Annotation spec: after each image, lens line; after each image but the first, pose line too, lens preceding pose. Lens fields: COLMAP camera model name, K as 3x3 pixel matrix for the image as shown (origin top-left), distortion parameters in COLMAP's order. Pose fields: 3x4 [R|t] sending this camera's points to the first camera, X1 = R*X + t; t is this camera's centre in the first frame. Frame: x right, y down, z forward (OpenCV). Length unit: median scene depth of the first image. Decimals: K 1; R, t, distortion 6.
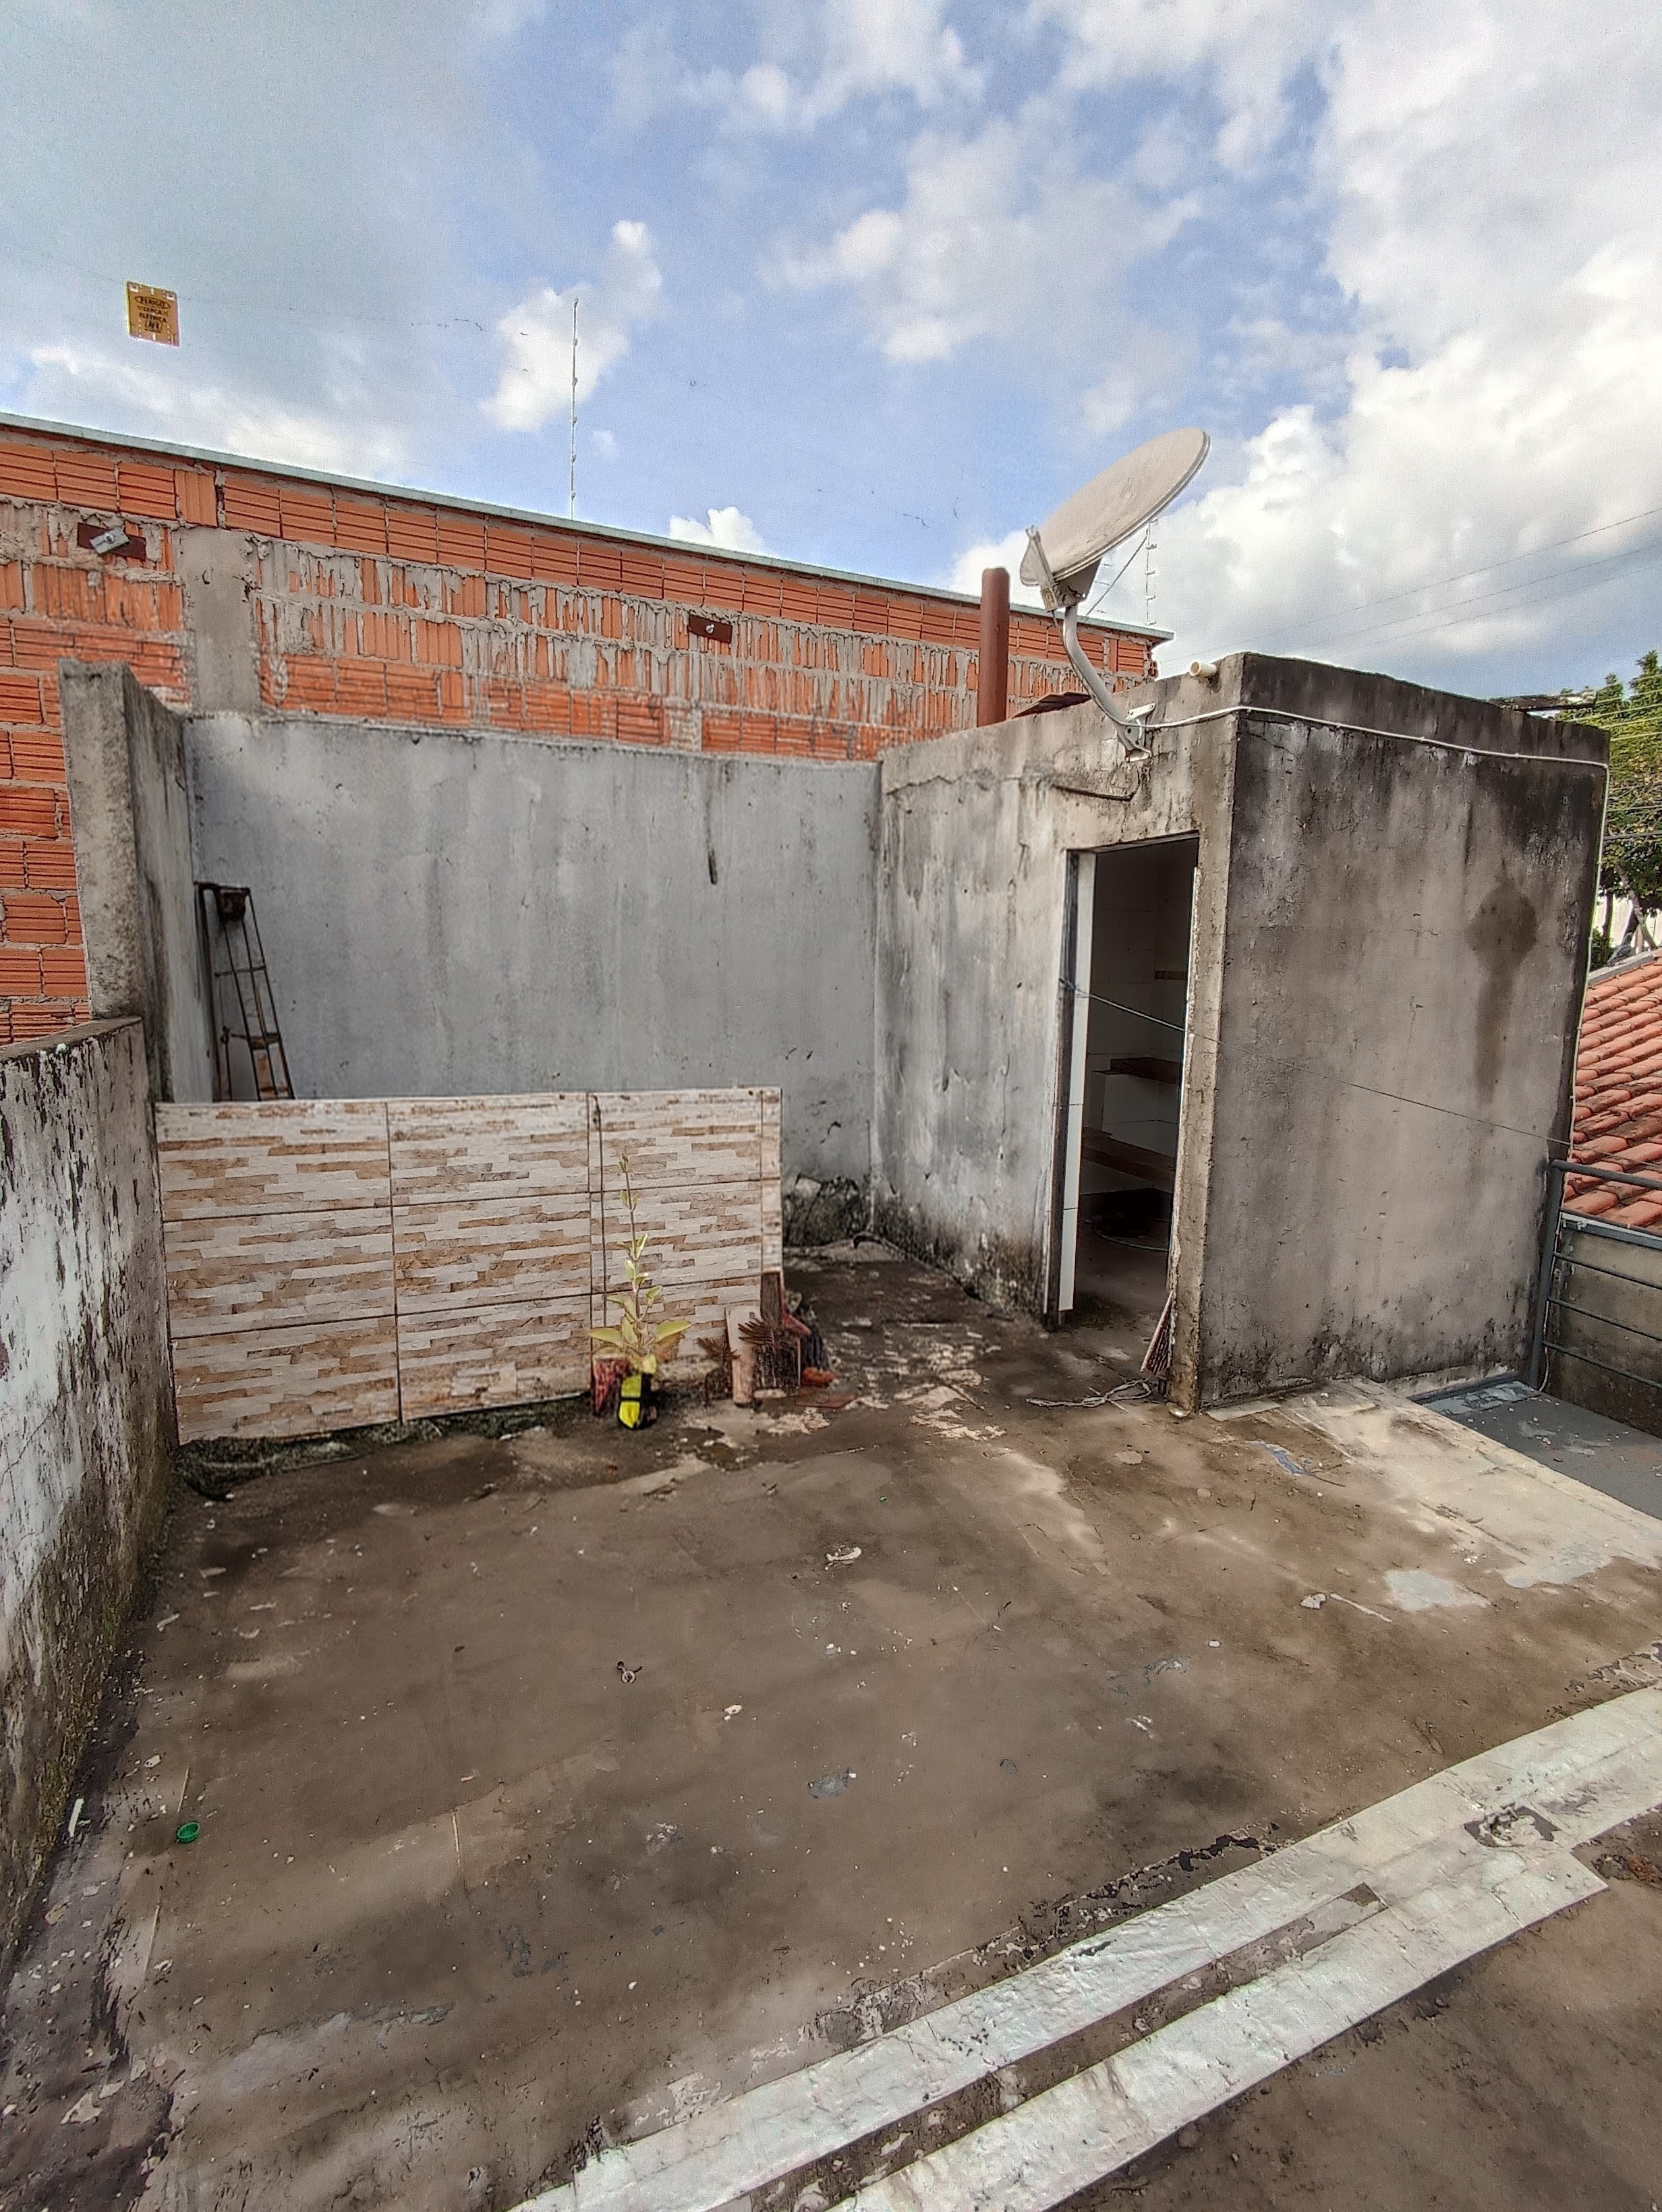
lens RADIAL K [[1021.1, 0, 831.0], [0, 1021.1, 1106.0], [0, 0, 1]] dist [-0.000944, -0.000120]
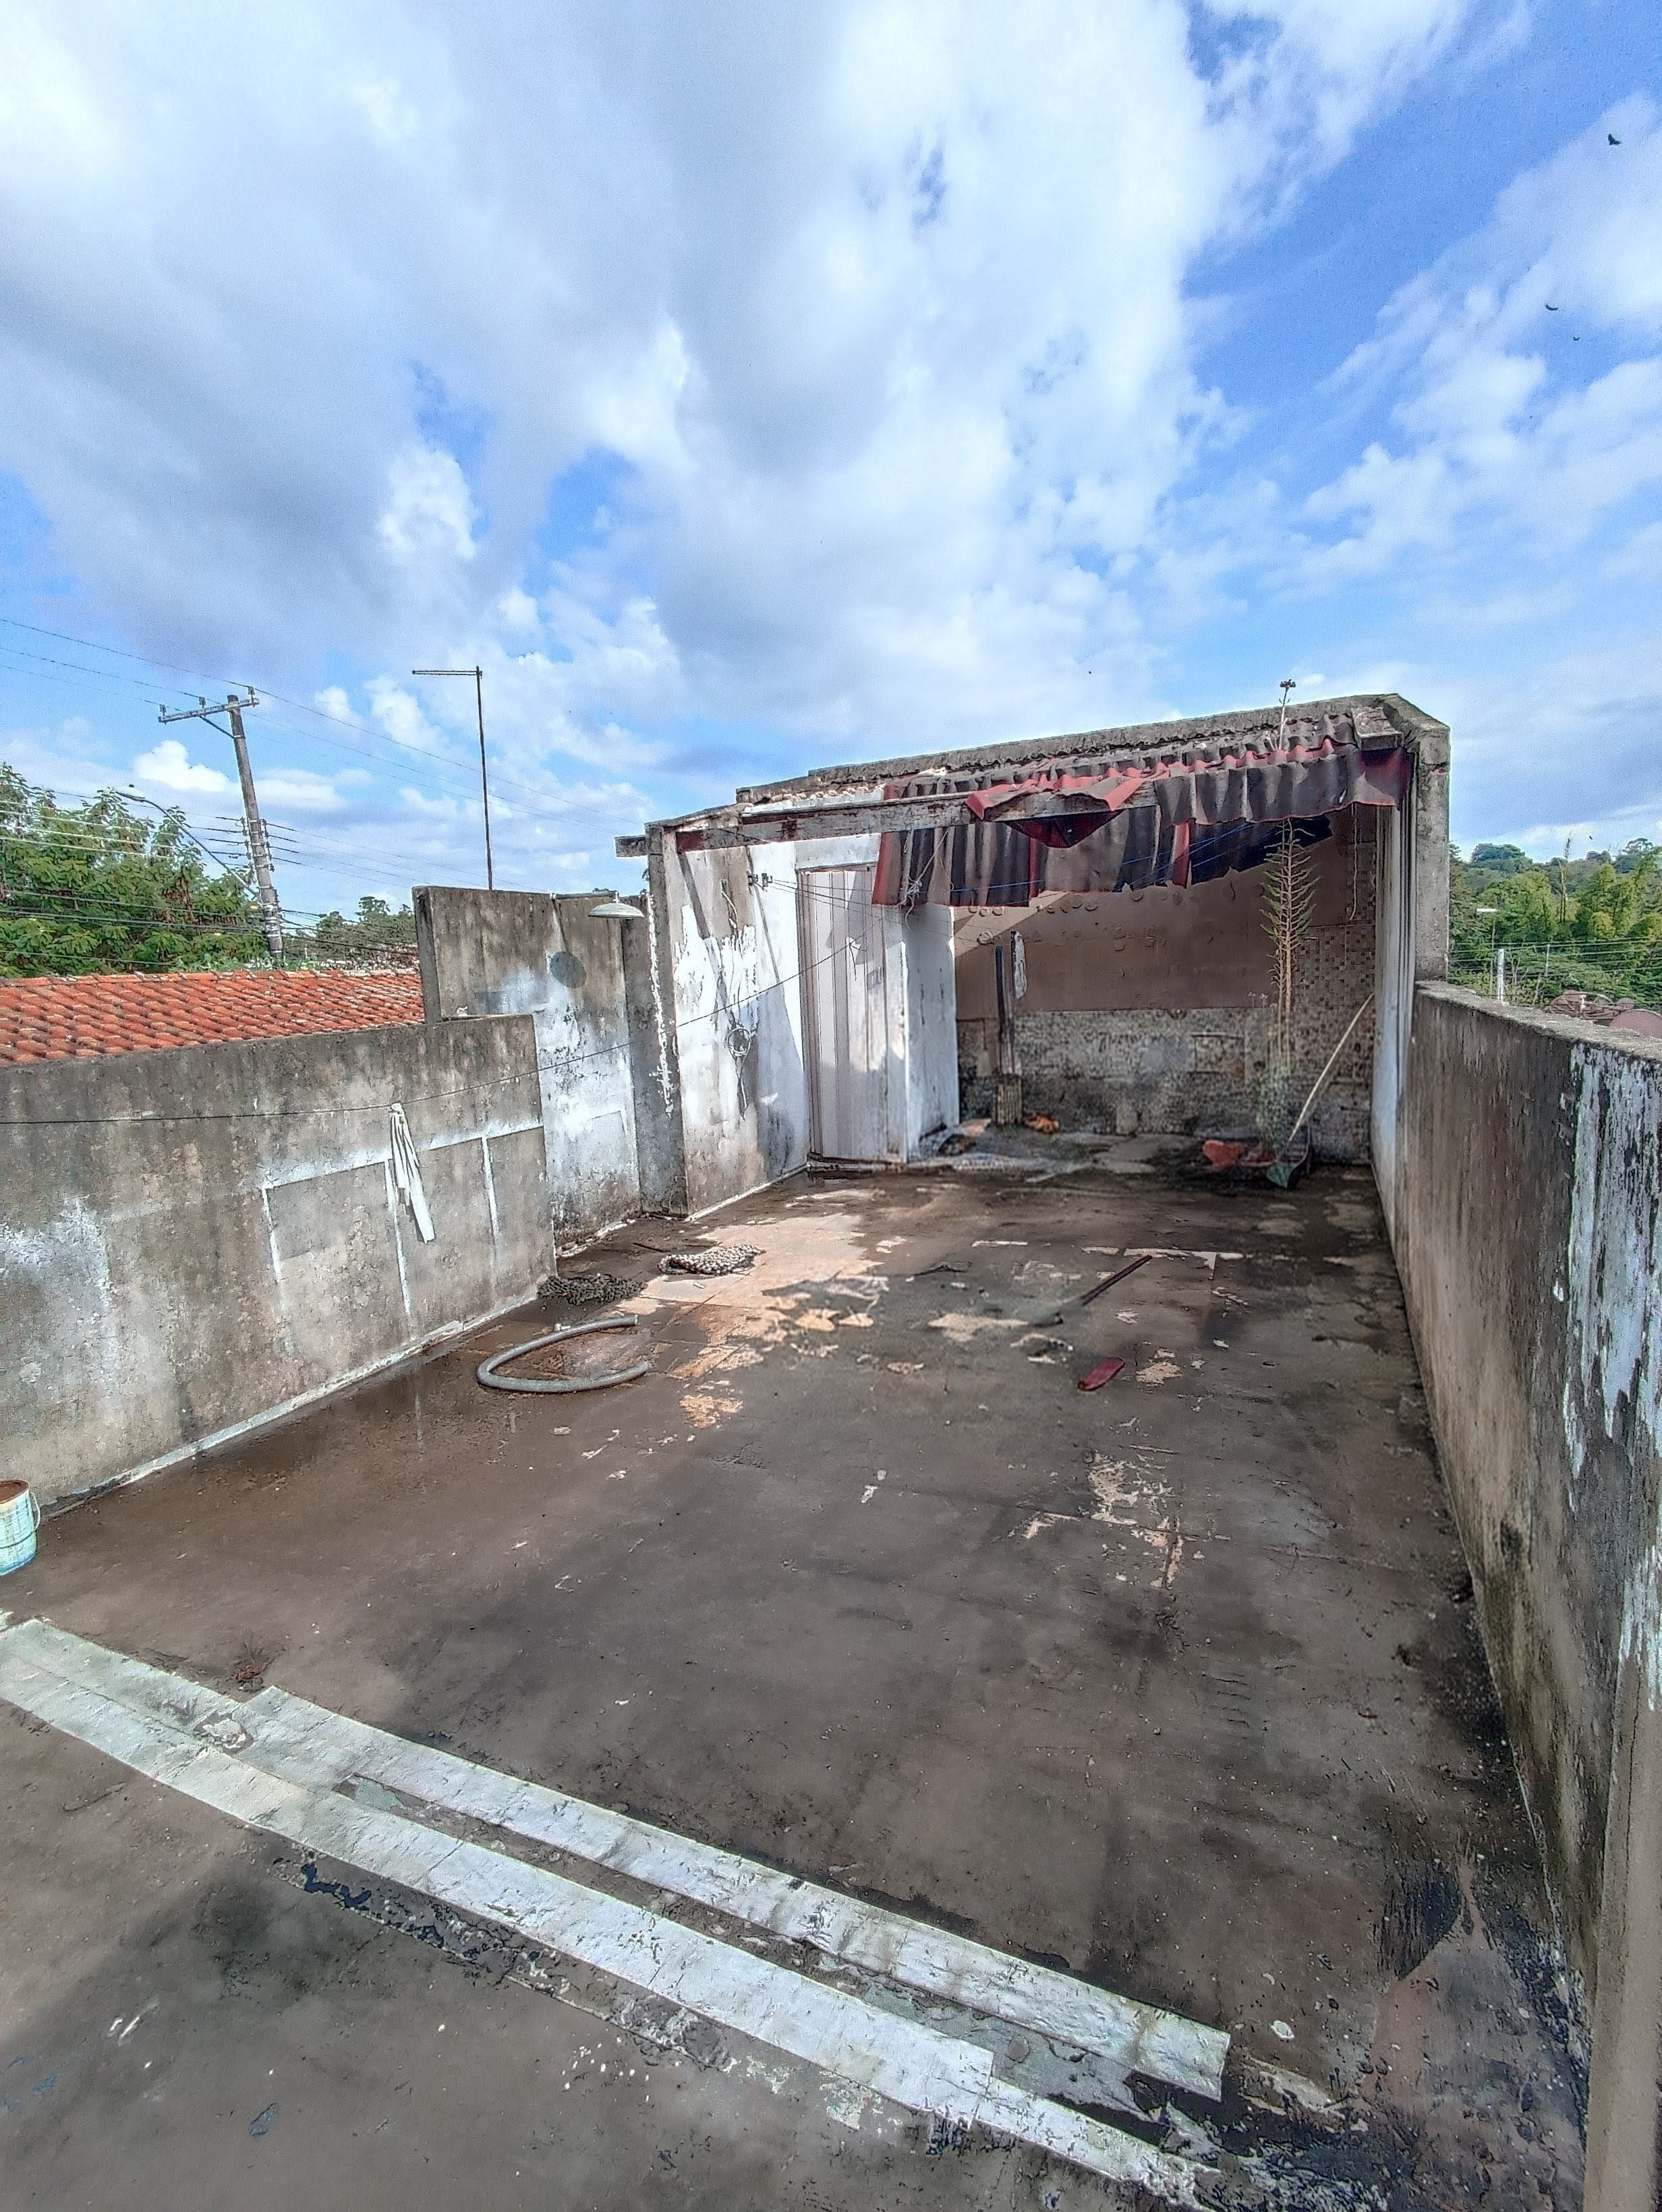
lens RADIAL K [[1021.1, 0, 831.0], [0, 1021.1, 1106.0], [0, 0, 1]] dist [-0.000944, -0.000120]
pose [[-0.666294, -0.077310, 0.741670, -0.726031], [0.139516, 0.964123, 0.225835, -0.172923], [-0.732521, 0.253948, -0.631604, 1.285154]]
